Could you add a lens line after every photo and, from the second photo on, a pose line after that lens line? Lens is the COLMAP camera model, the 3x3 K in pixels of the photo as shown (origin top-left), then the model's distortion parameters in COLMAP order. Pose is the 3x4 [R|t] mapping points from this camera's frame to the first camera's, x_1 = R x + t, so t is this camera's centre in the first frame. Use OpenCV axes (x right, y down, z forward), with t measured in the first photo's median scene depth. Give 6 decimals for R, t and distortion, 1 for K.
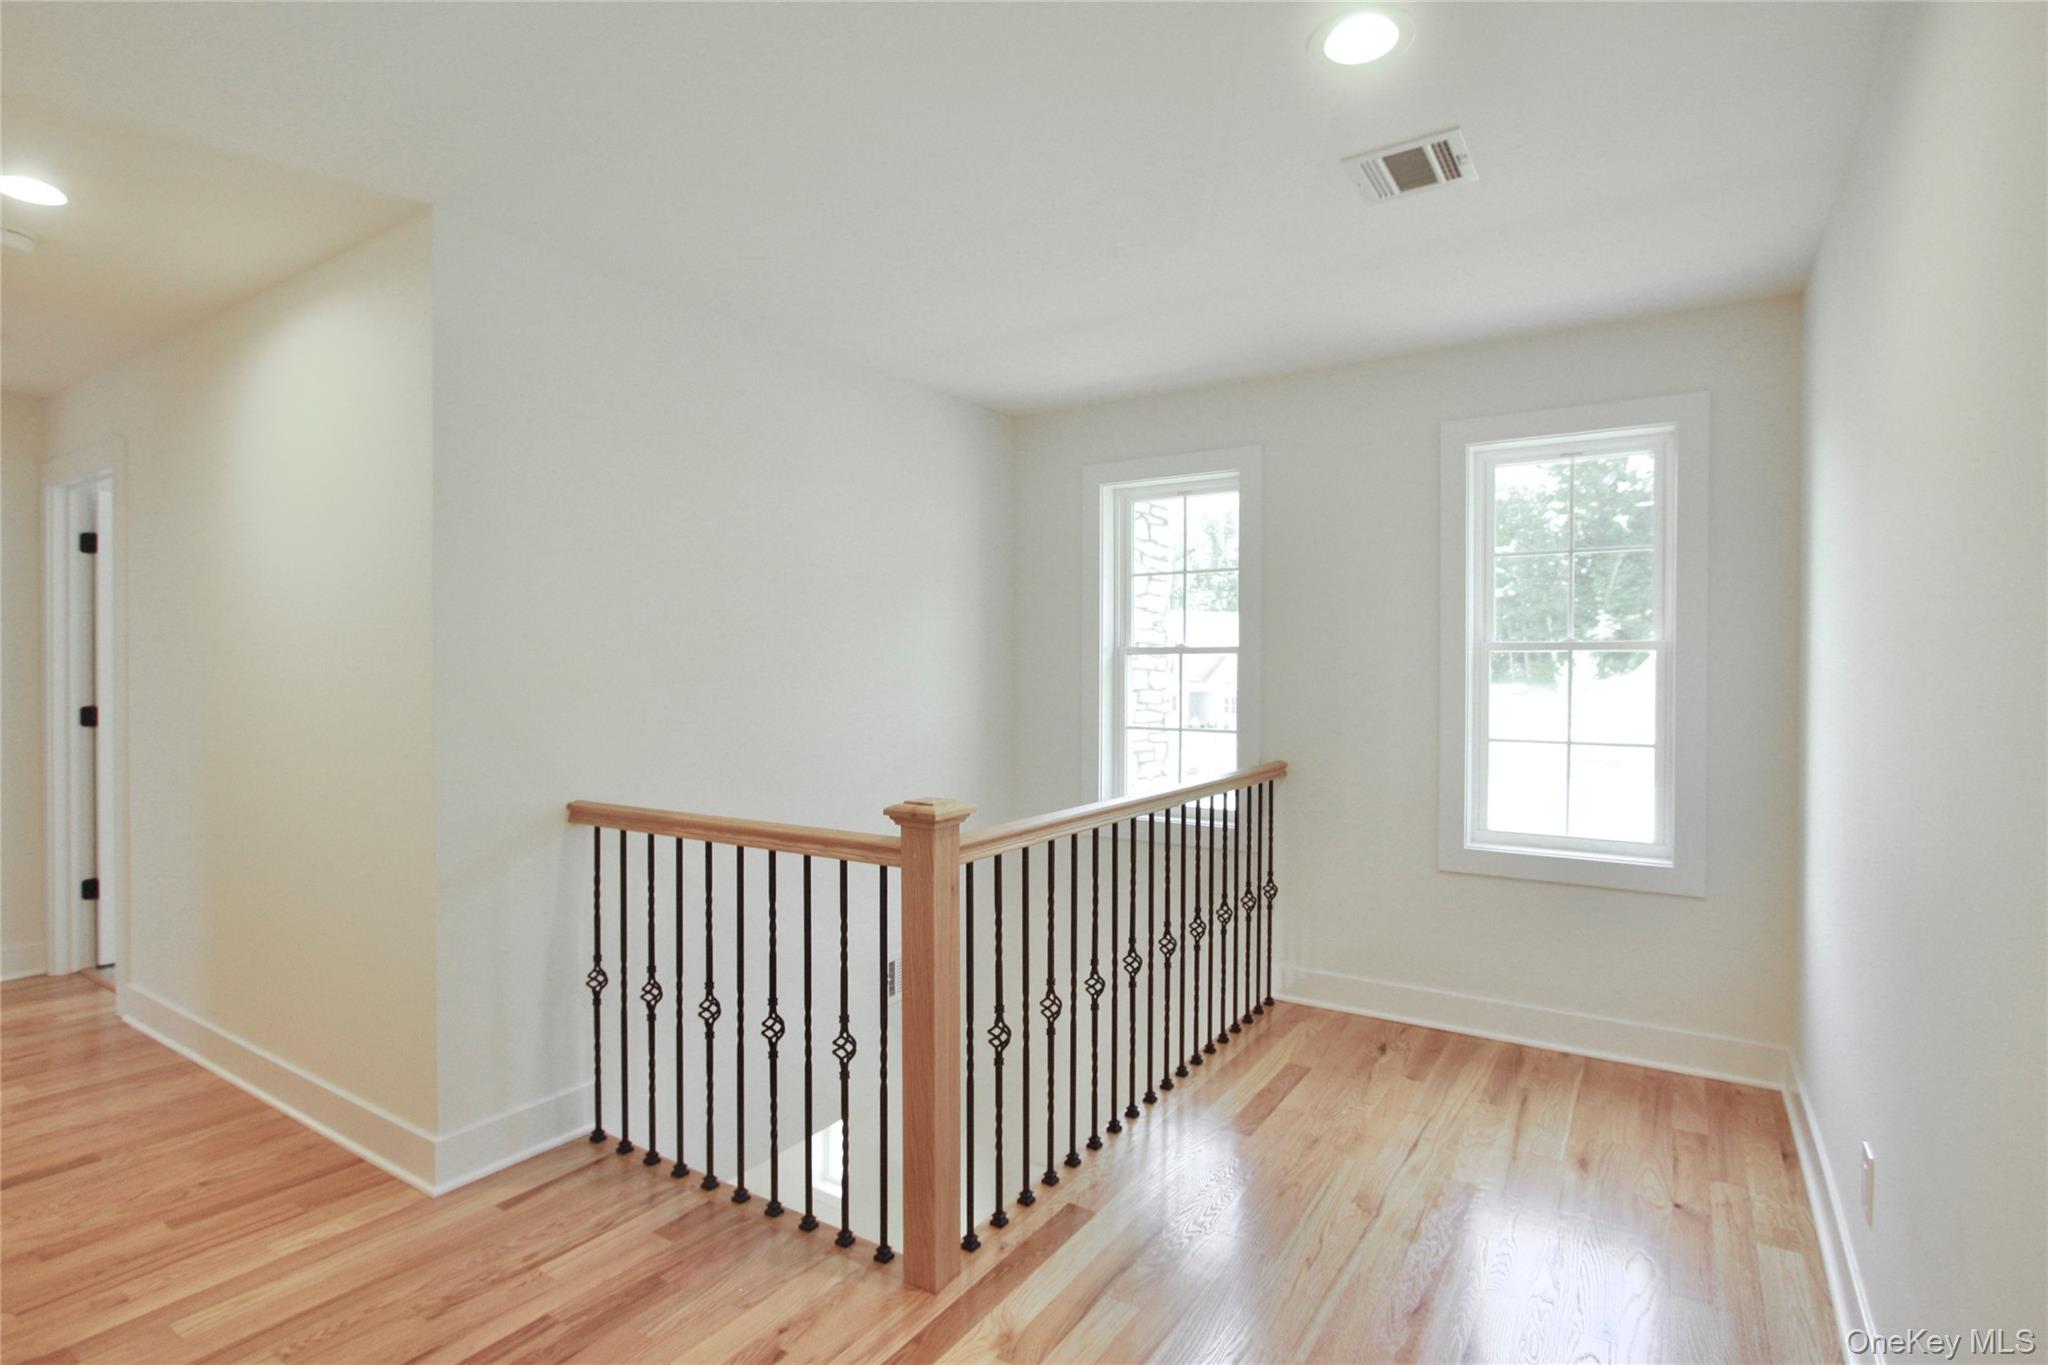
lens RADIAL K [[975.8, 0, 1038.1], [0, 975.8, 677.9], [0, 0, 1]] dist [-0.030894, 0.009198]
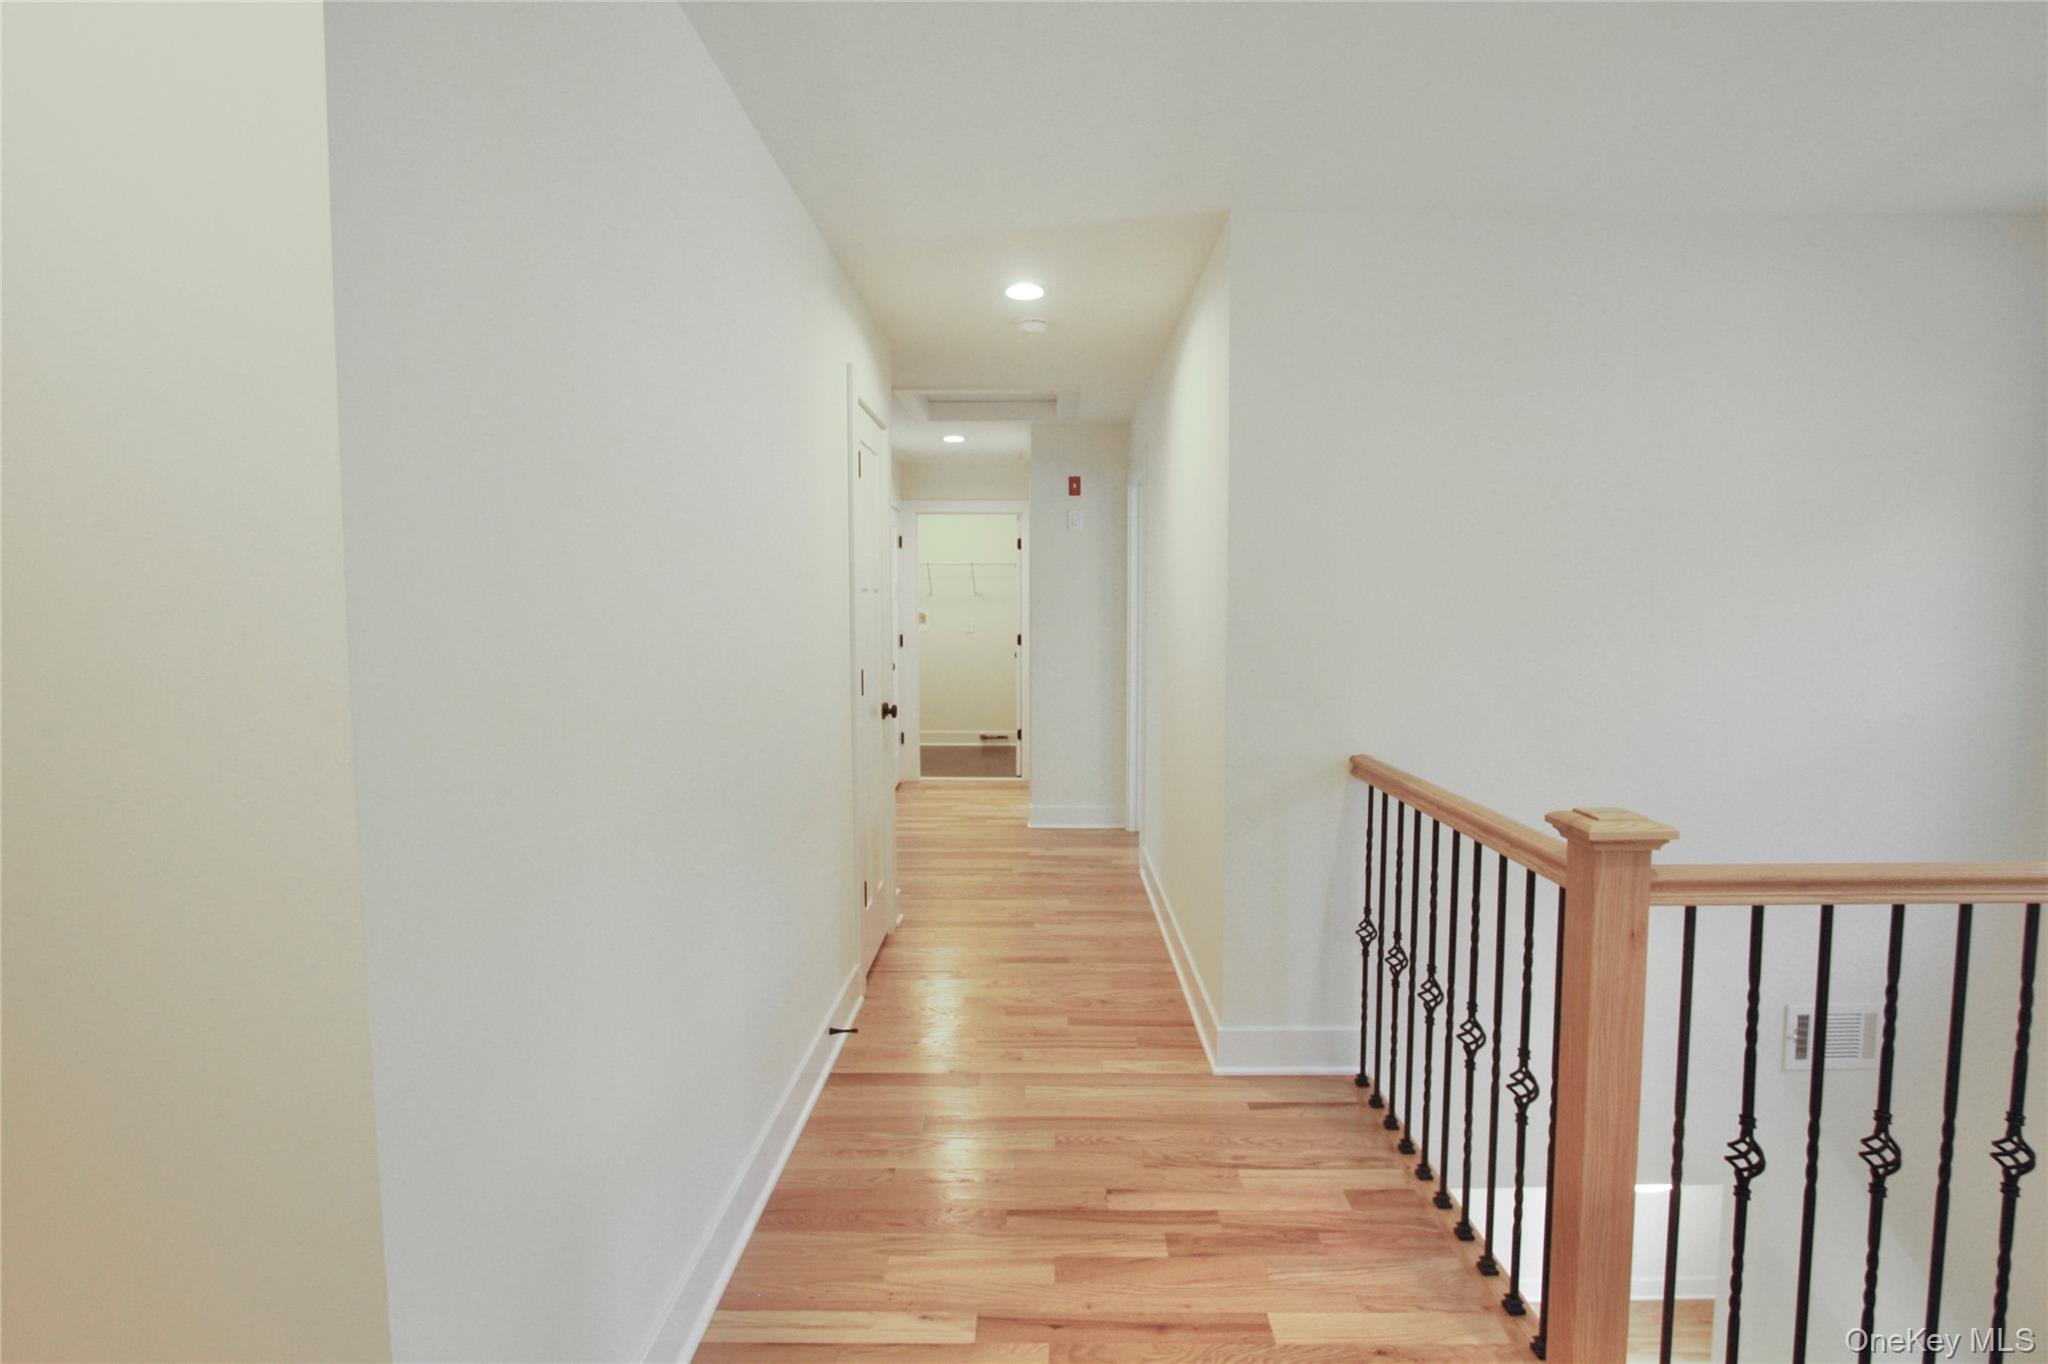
lens RADIAL K [[975.8, 0, 1038.1], [0, 975.8, 677.4], [0, 0, 1]] dist [-0.030894, 0.009198]
pose [[0.539532, 0.051944, -0.840361, 0.248380], [0.001337, 0.998041, 0.062549, -0.024159], [0.841964, -0.034871, 0.538405, 0.204360]]
